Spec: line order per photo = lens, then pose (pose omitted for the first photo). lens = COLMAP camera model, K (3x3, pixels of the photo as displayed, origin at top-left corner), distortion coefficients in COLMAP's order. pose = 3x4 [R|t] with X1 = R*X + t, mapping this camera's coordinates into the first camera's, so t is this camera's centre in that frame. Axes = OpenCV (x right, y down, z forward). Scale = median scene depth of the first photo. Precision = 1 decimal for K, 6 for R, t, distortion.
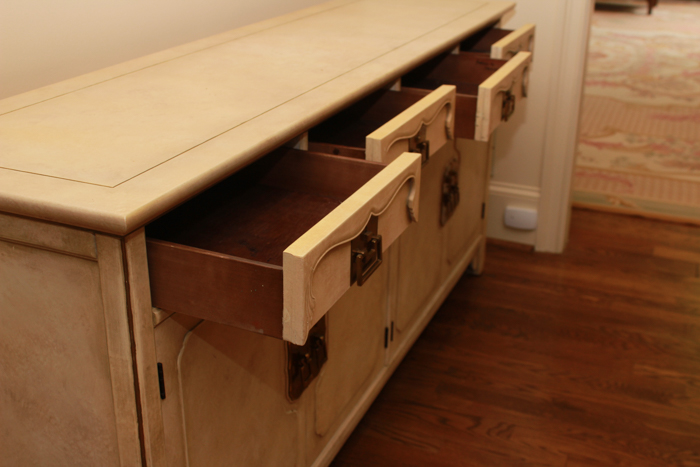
lens RADIAL K [[807.9, 0, 348.2], [0, 807.9, 220.4], [0, 0, 1]] dist [-0.047744, 0.021417]
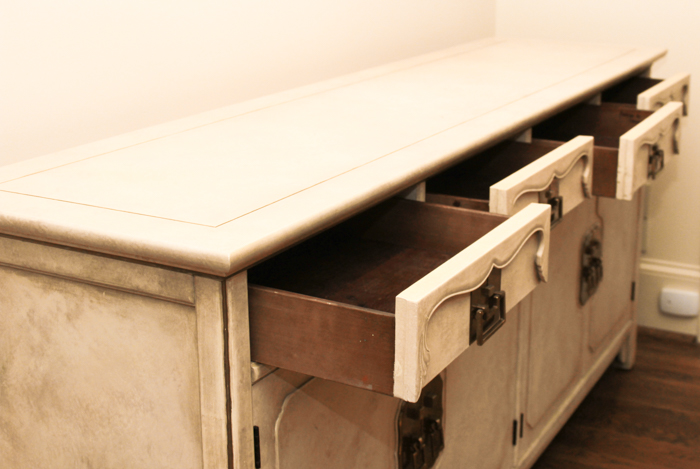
lens RADIAL K [[996.5, 0, 432.6], [0, 996.5, 179.3], [0, 0, 1]] dist [-0.042895, 0.015322]
pose [[0.998960, 0.009676, -0.044566, 0.007579], [-0.015922, 0.989738, -0.142005, 0.045720], [0.042735, 0.142567, 0.988862, -0.099756]]
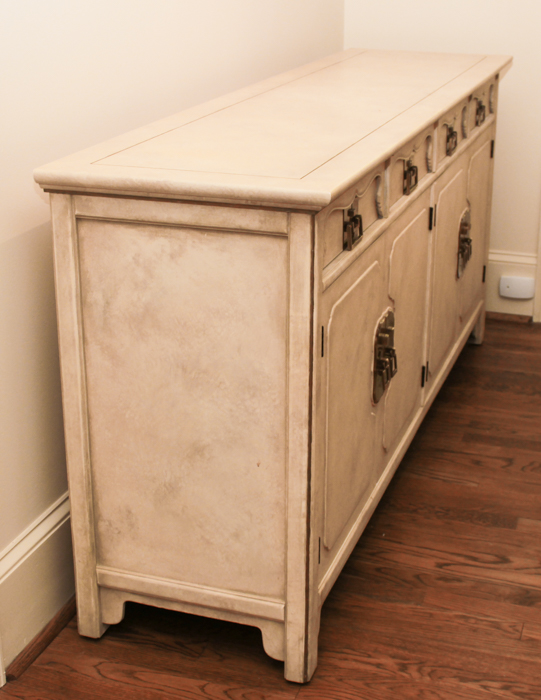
lens RADIAL K [[1094.0, 0, 270.5], [0, 1094.0, 350.0], [0, 0, 1]] dist [-0.051581, -0.047848]
pose [[0.997714, -0.035637, 0.057421, -0.322136], [0.037094, 0.999011, -0.024528, 0.198379], [-0.056490, 0.026602, 0.998049, -0.539283]]
